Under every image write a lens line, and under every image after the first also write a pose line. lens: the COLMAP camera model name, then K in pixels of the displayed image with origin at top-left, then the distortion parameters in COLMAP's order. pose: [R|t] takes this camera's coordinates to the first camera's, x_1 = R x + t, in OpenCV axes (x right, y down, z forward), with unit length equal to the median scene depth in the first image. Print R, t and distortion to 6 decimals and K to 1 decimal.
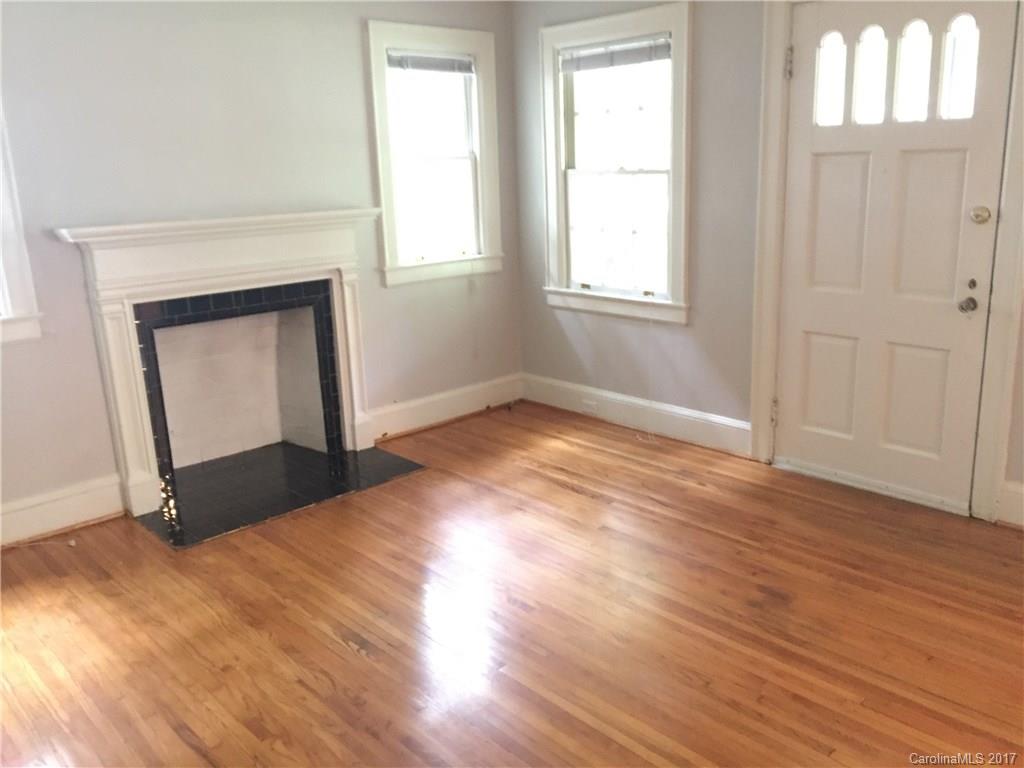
lens RADIAL K [[875.1, 0, 515.3], [0, 875.1, 386.1], [0, 0, 1]] dist [0.079622, -0.093130]
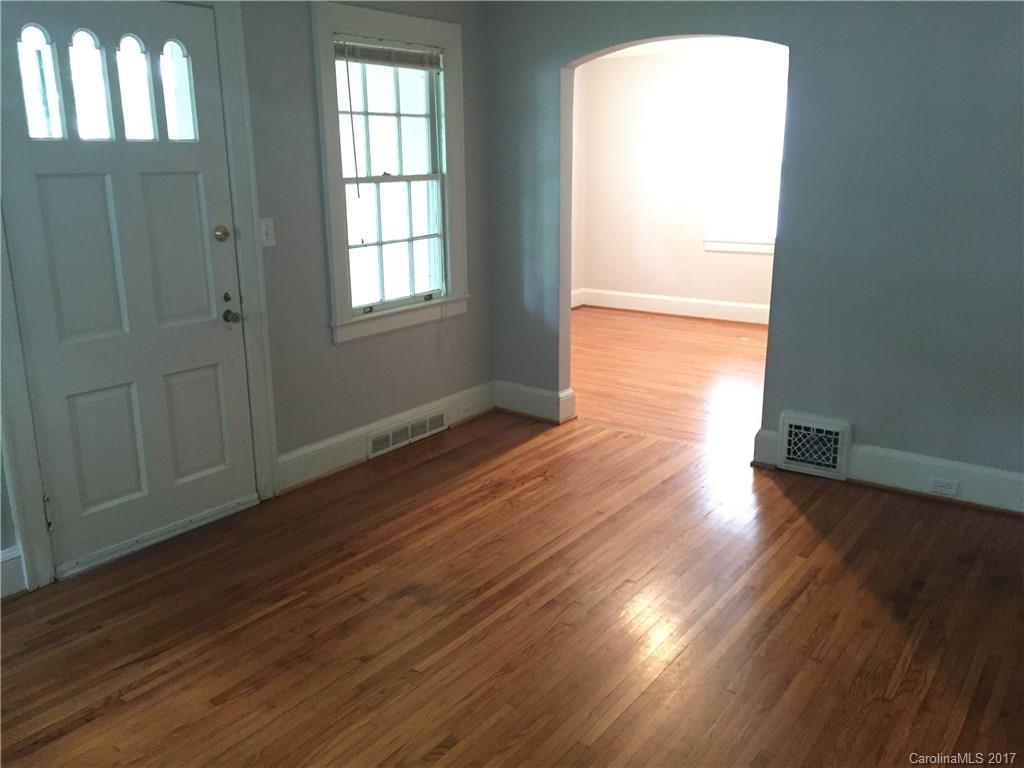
lens RADIAL K [[875.1, 0, 515.3], [0, 875.1, 386.1], [0, 0, 1]] dist [0.079622, -0.093130]
pose [[-0.206005, -0.215057, 0.954627, -0.594631], [0.260923, 0.928160, 0.265401, -0.204520], [-0.943123, 0.303758, -0.135092, 0.834626]]
